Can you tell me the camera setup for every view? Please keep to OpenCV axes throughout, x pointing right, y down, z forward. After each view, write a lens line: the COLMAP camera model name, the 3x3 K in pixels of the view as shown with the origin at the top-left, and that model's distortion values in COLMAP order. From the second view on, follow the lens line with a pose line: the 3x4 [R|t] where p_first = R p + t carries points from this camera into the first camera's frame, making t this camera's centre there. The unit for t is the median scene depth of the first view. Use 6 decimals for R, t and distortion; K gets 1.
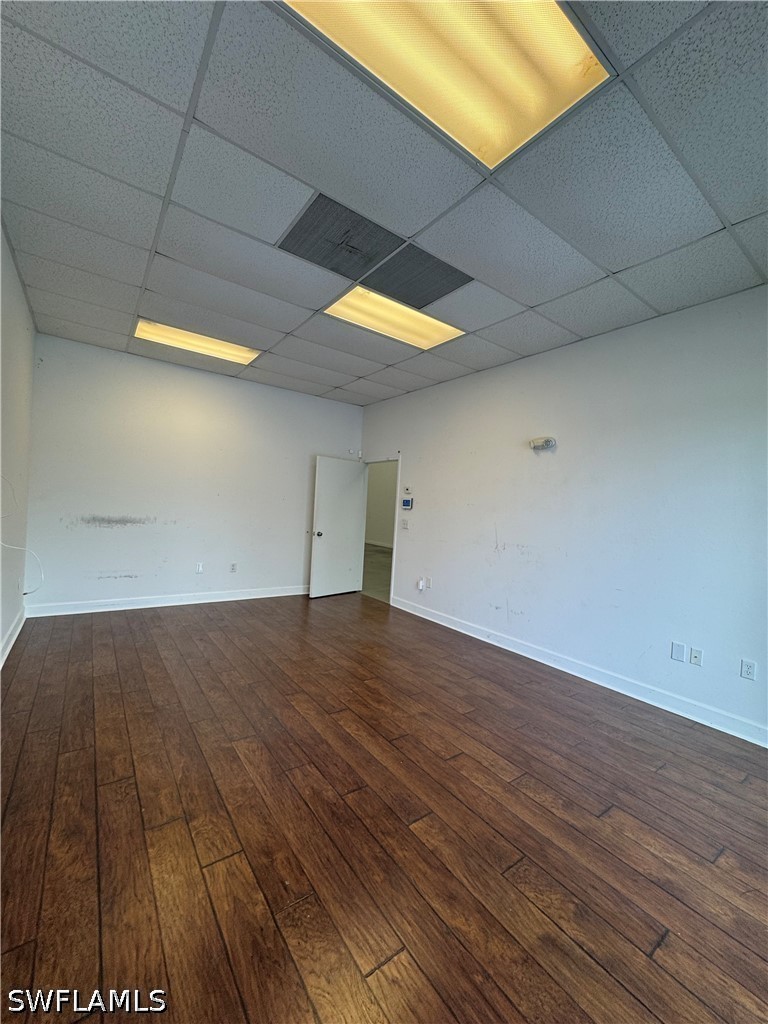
lens RADIAL K [[409.3, 0, 387.4], [0, 409.3, 517.6], [0, 0, 1]] dist [-0.003122, -0.000243]
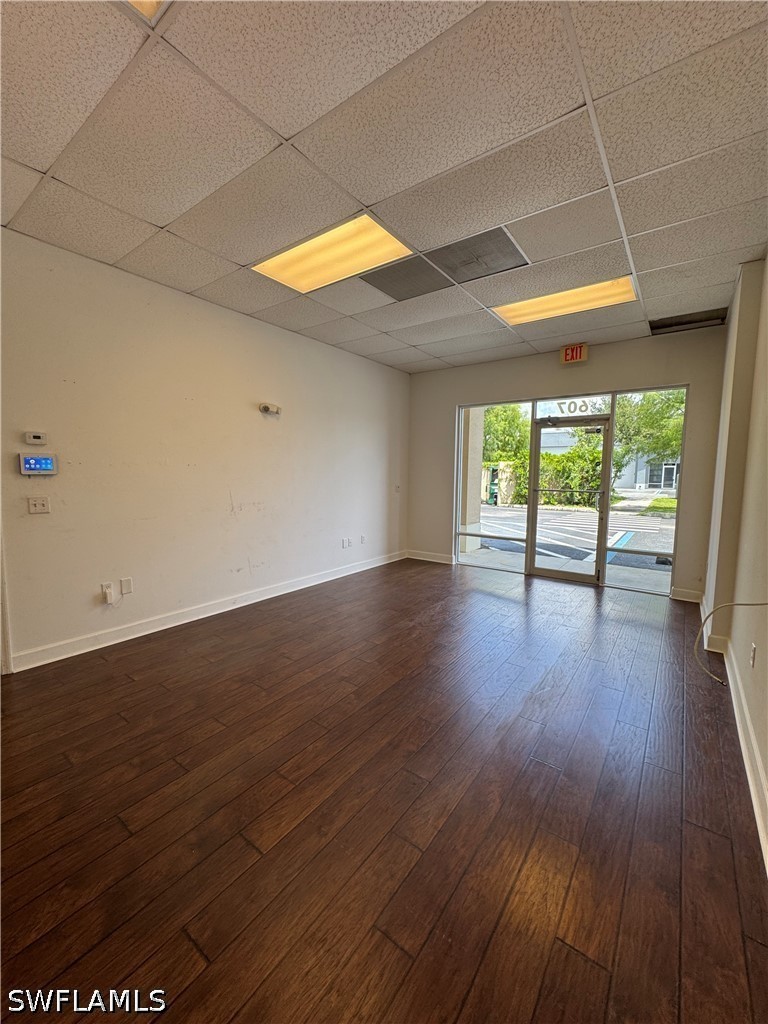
lens RADIAL K [[409.3, 0, 382.7], [0, 409.3, 516.3], [0, 0, 1]] dist [-0.003122, -0.000243]
pose [[-0.296209, -0.166634, 0.940475, -0.972913], [-0.004380, 0.984890, 0.173124, -0.104184], [-0.955113, 0.047162, -0.292463, 1.250606]]
